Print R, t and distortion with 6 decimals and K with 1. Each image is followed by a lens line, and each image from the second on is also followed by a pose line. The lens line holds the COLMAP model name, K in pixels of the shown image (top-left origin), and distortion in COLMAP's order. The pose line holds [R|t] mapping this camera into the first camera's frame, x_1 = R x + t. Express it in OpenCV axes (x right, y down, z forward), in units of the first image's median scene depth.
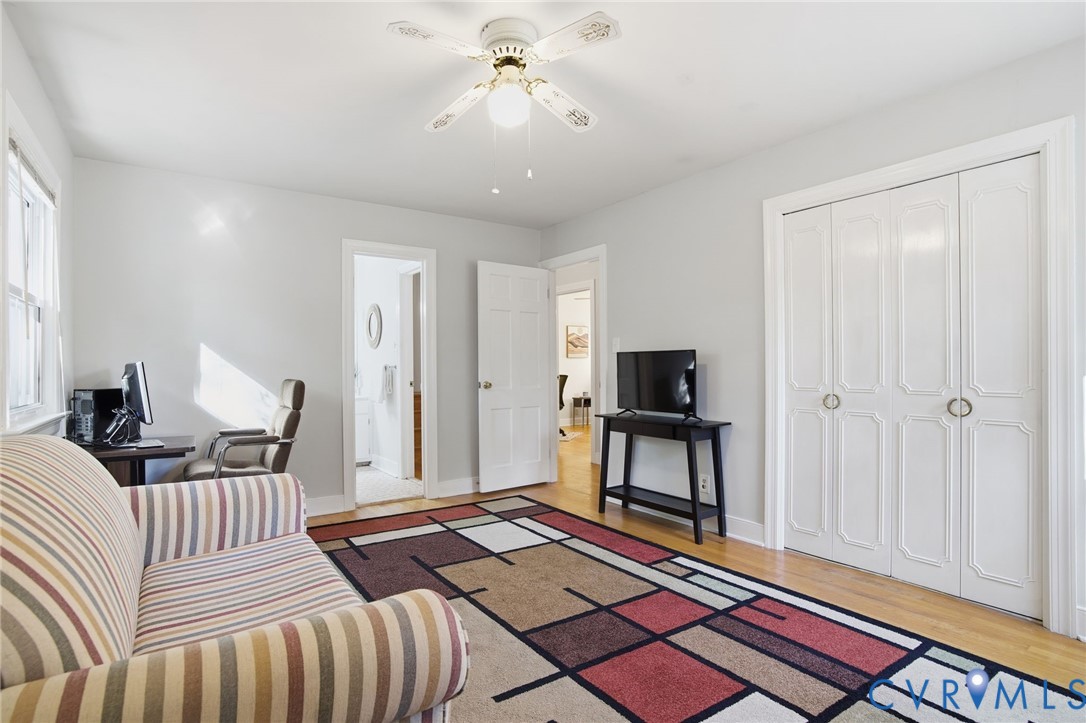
lens RADIAL K [[546.7, 0, 542.5], [0, 546.7, 355.7], [0, 0, 1]] dist [-0.061145, 0.035176]
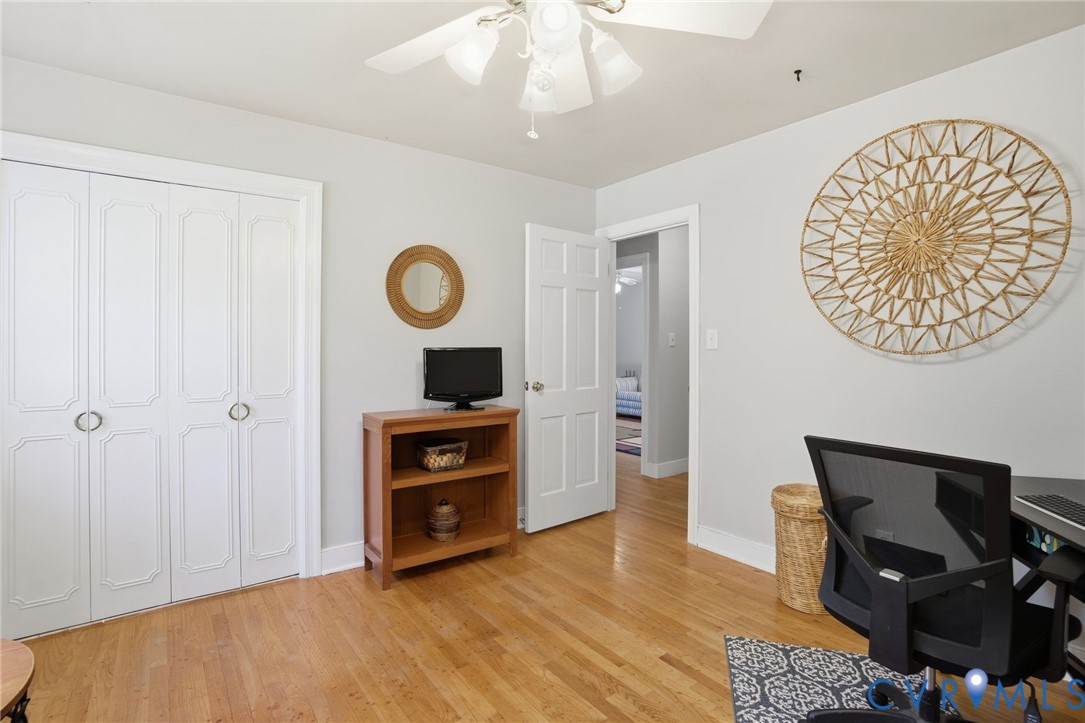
lens RADIAL K [[546.1, 0, 542.0], [0, 546.1, 355.7], [0, 0, 1]] dist [-0.061145, 0.035176]
pose [[-0.036452, 0.032397, 0.998810, -0.675663], [-0.003901, 0.999462, -0.032561, 0.033511], [-0.999328, -0.005083, -0.036306, 0.880189]]
